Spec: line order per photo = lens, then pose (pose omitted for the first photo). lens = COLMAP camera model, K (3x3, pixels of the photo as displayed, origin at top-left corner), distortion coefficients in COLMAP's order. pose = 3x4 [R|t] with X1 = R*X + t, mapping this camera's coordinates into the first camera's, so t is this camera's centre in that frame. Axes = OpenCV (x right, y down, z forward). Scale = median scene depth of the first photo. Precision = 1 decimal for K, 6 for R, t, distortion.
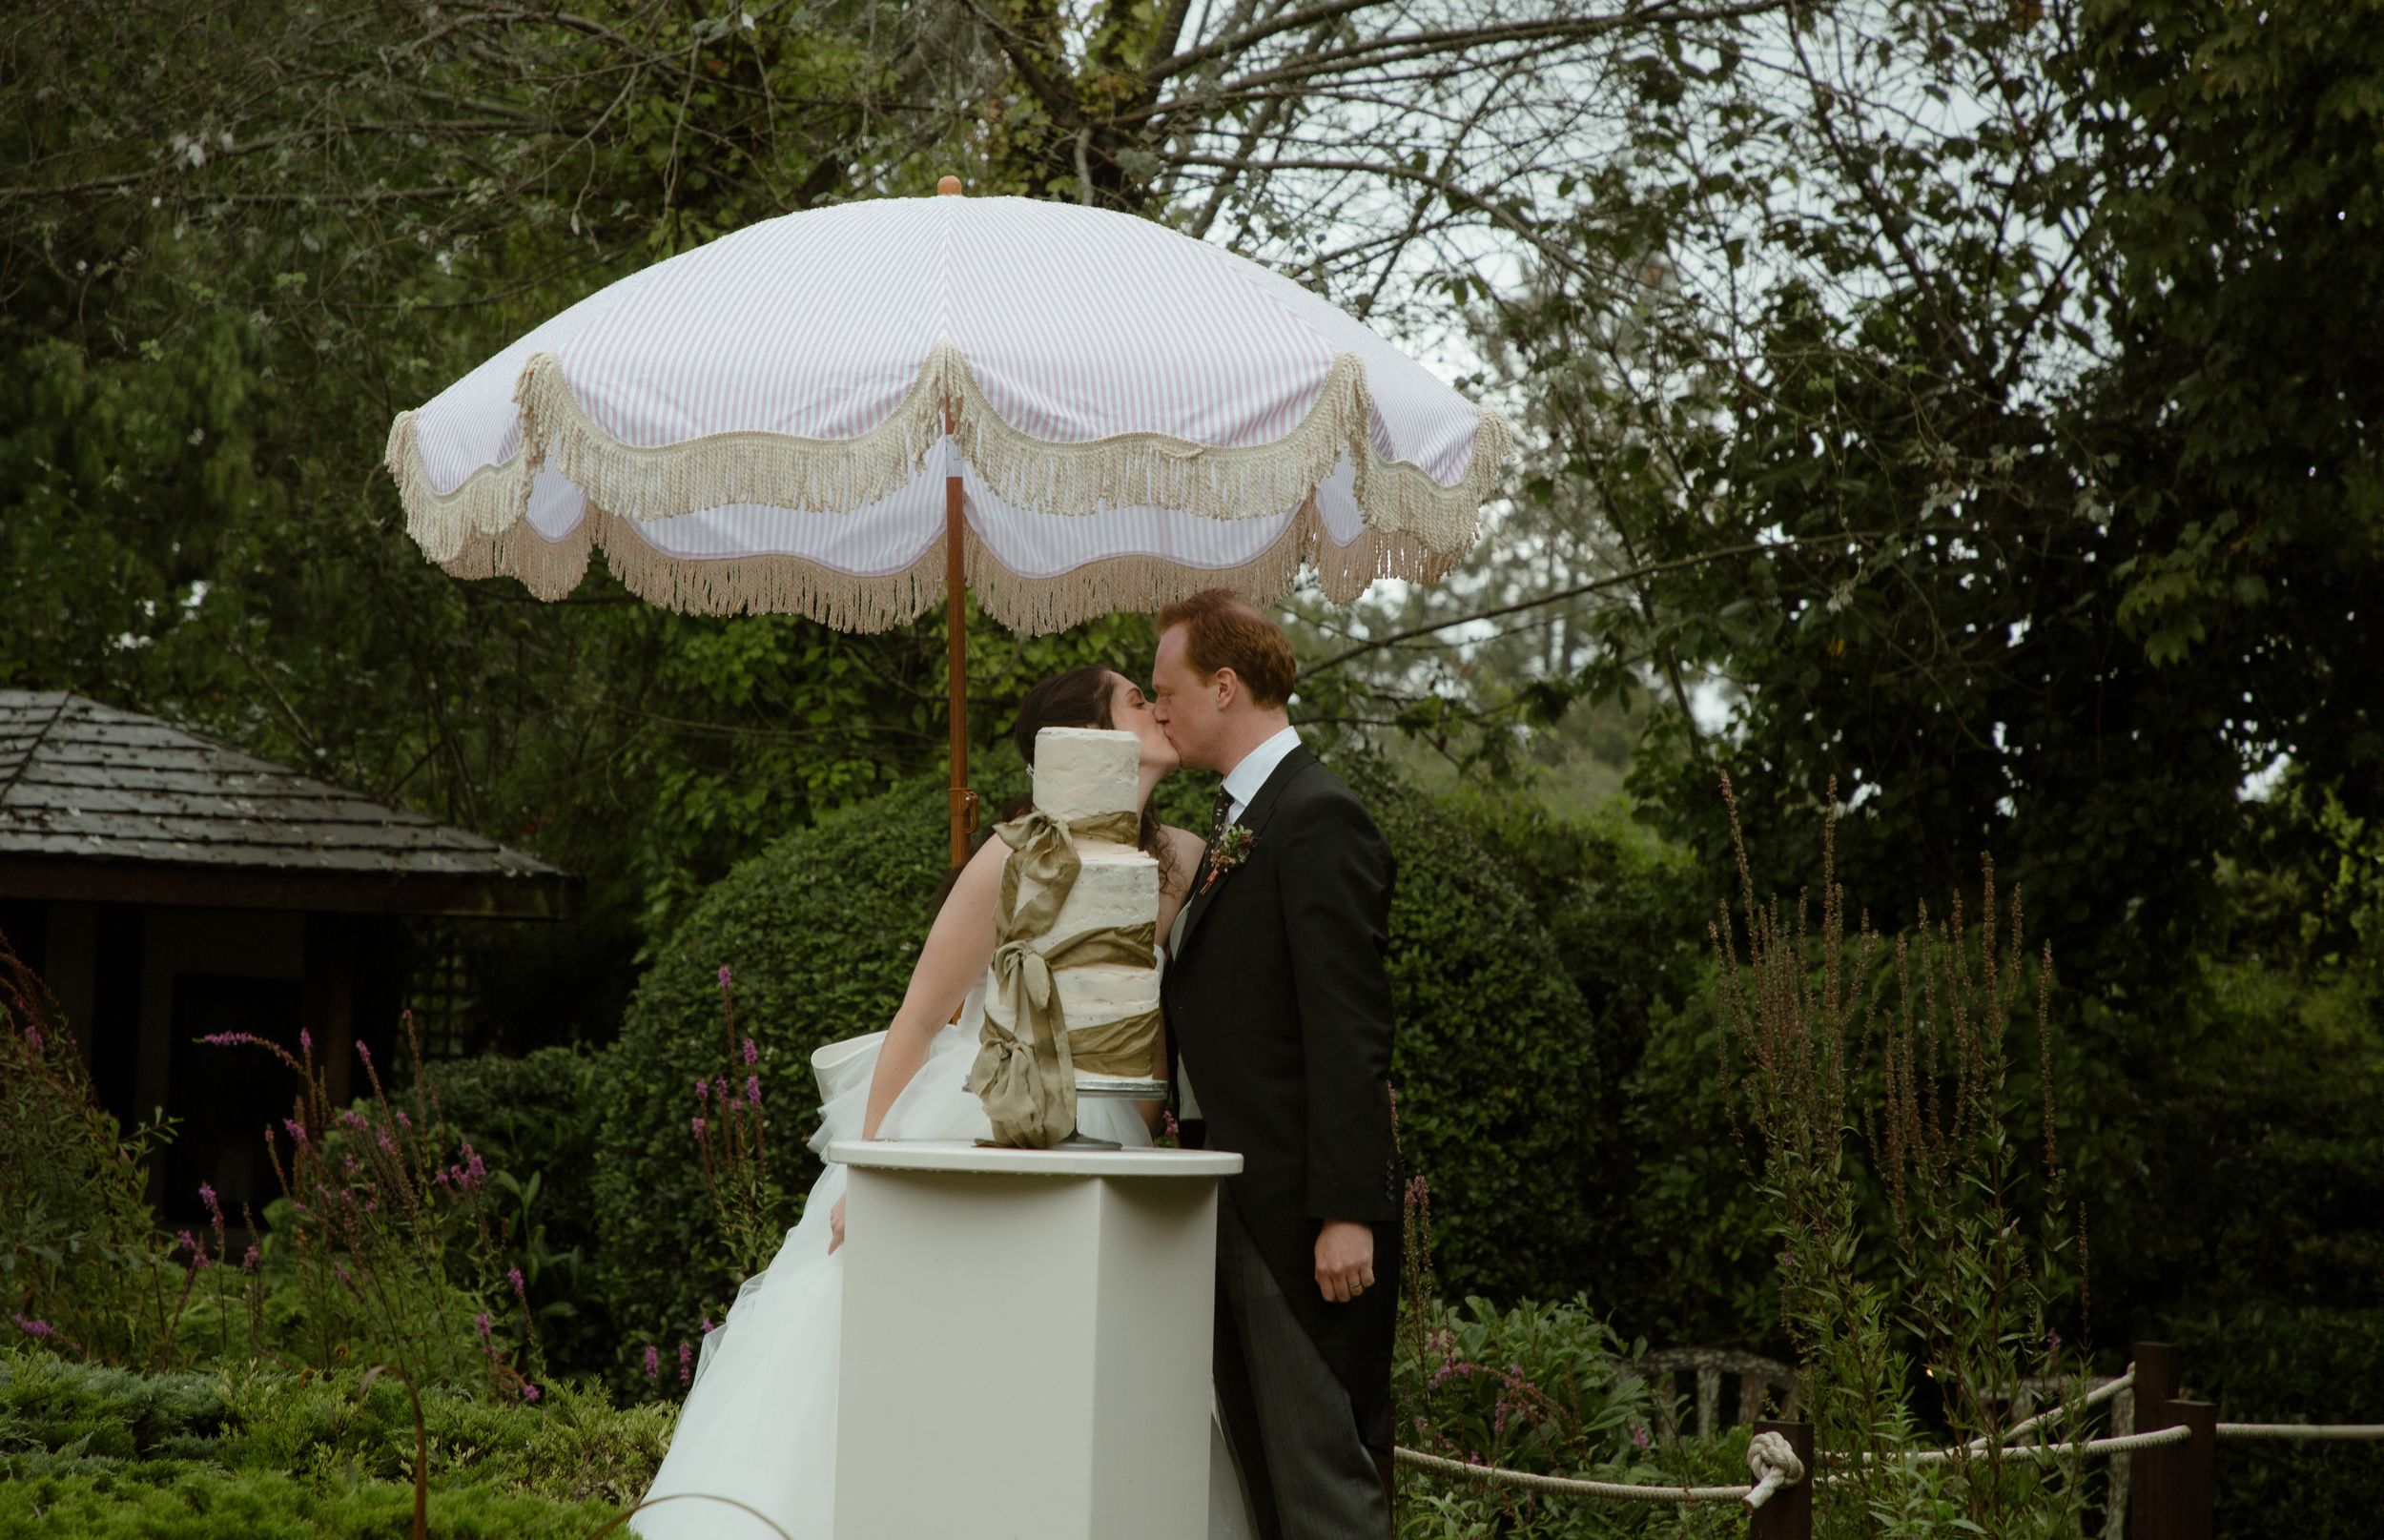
lens RADIAL K [[7029.1, 0, 1185.4], [0, 7029.1, 696.8], [0, 0, 1]] dist [0.763776, 0.000000]
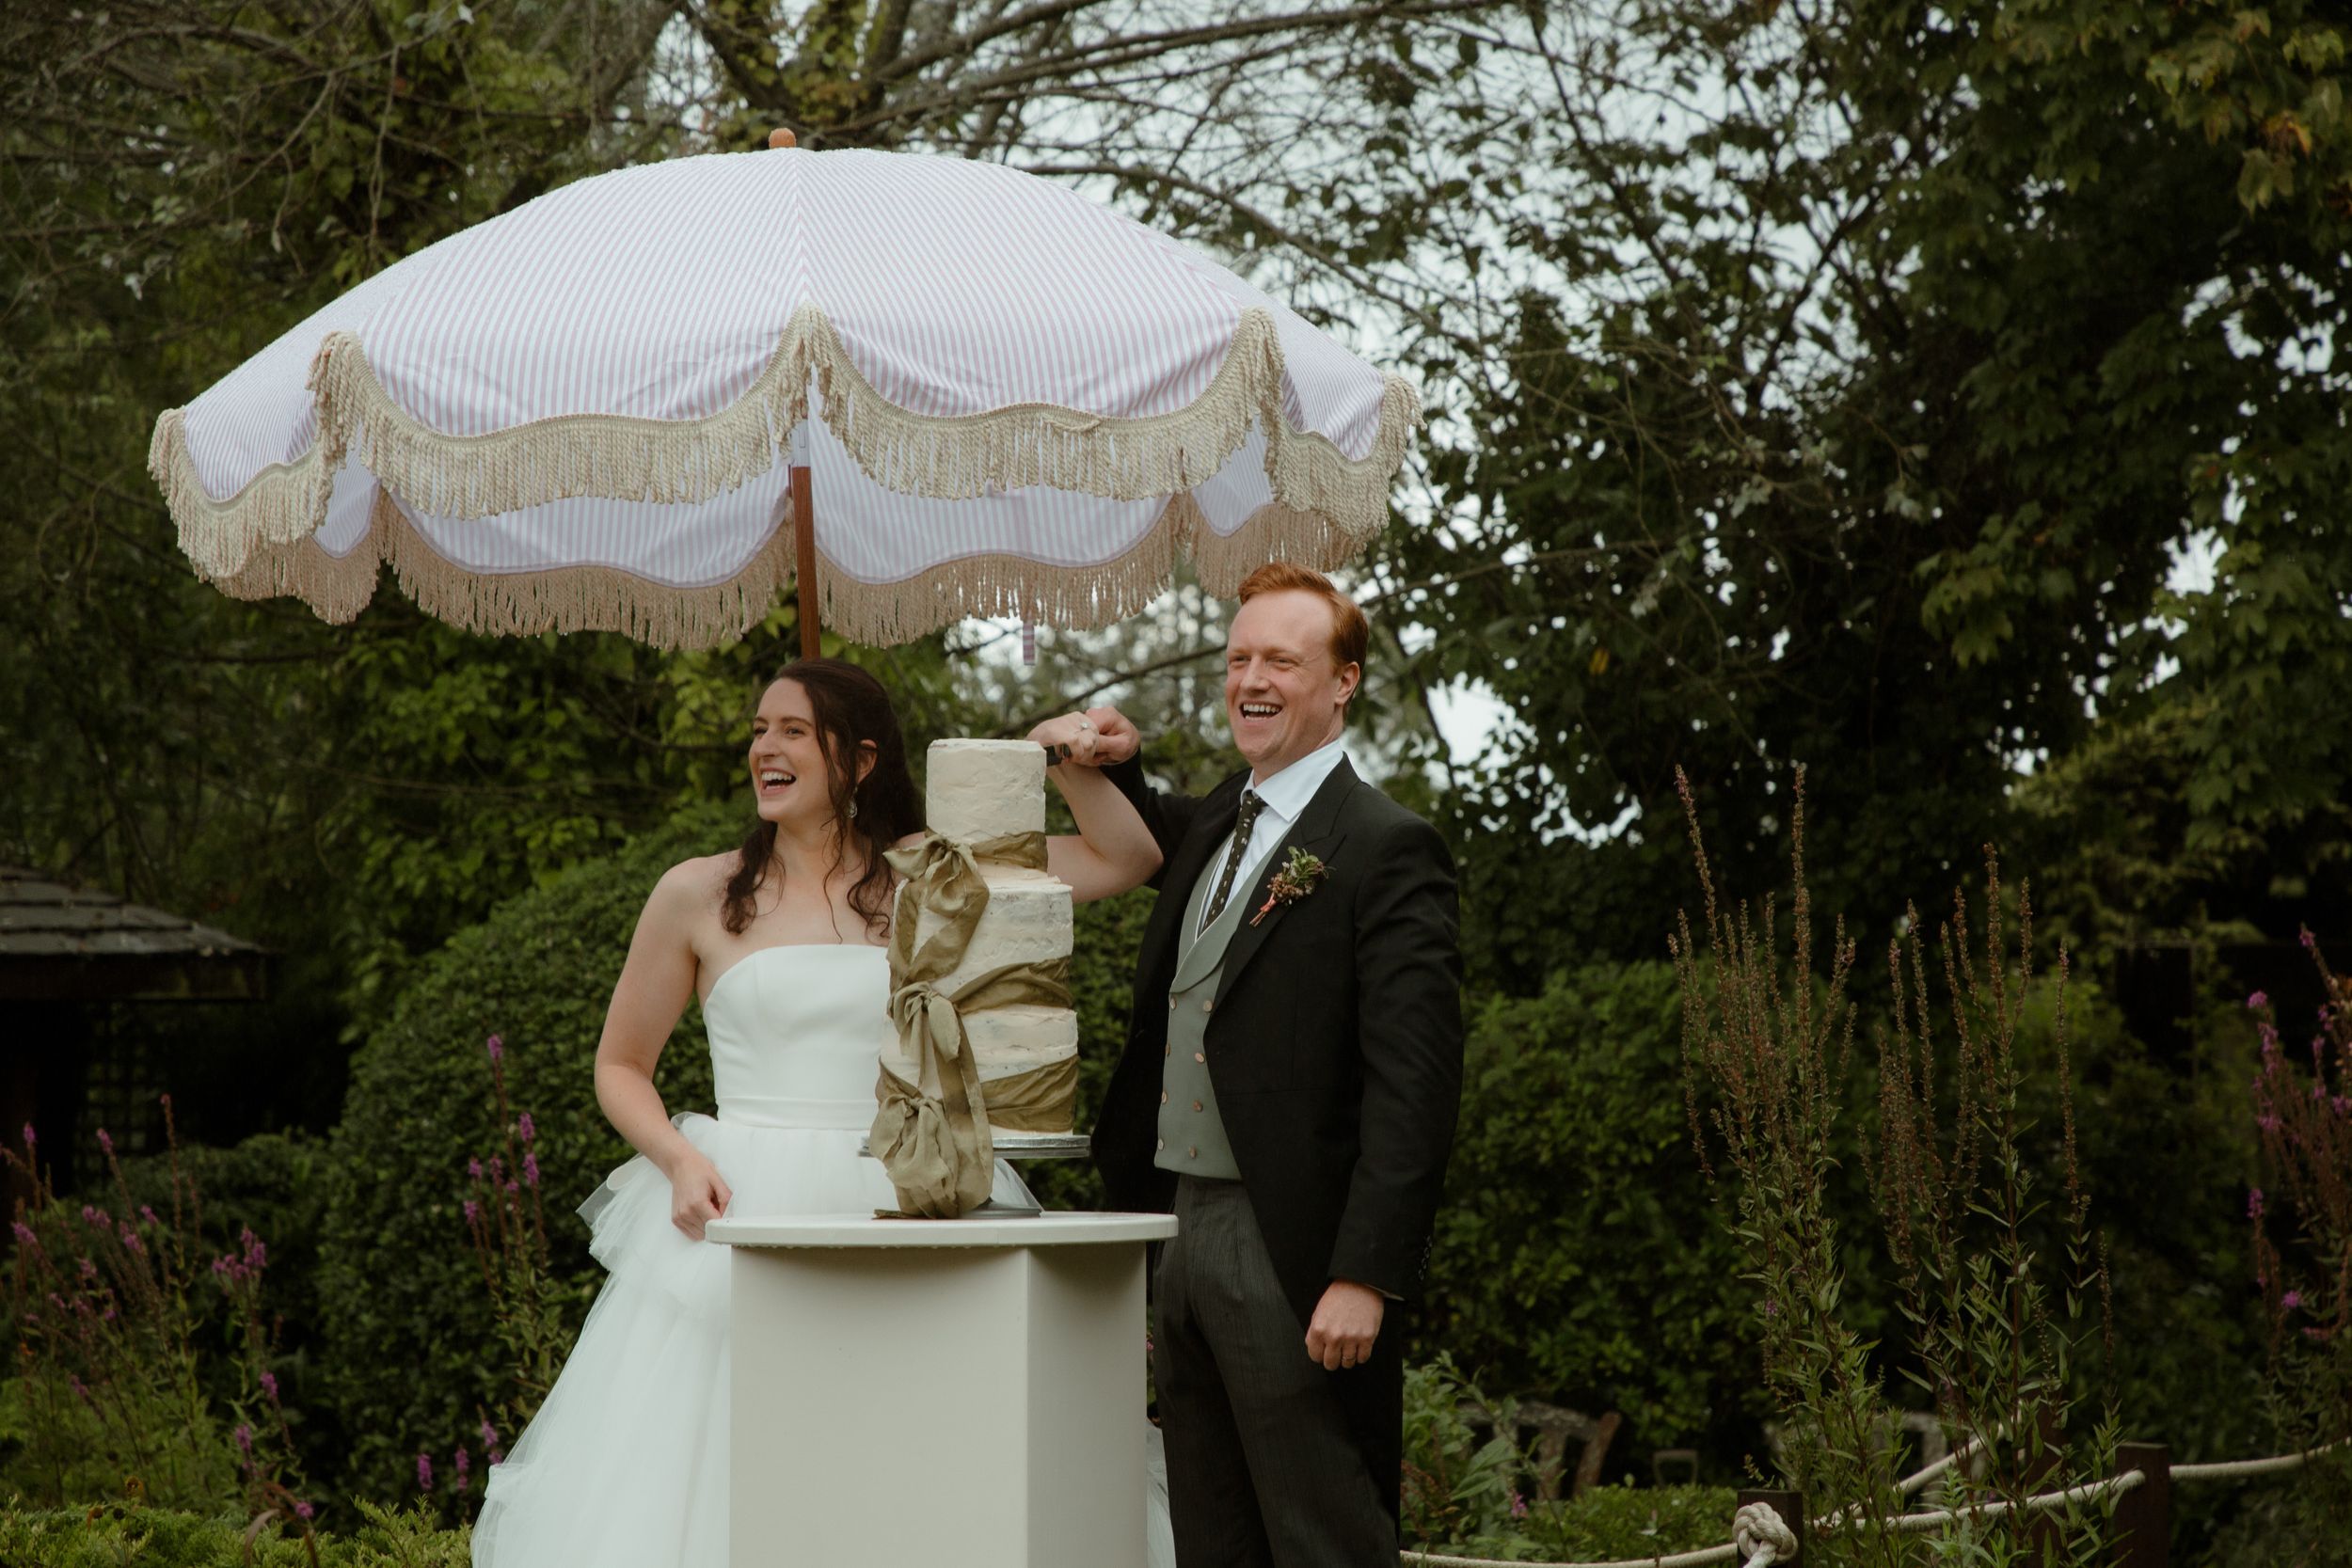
lens RADIAL K [[6604.8, 0, 1193.8], [0, 6604.8, 745.9], [0, 0, 1]] dist [0.674242, 0.000000]
pose [[0.996583, -0.033445, 0.075524, -0.034401], [0.033879, 0.999416, -0.004471, 0.006747], [-0.075330, 0.007014, 0.997134, 0.117062]]
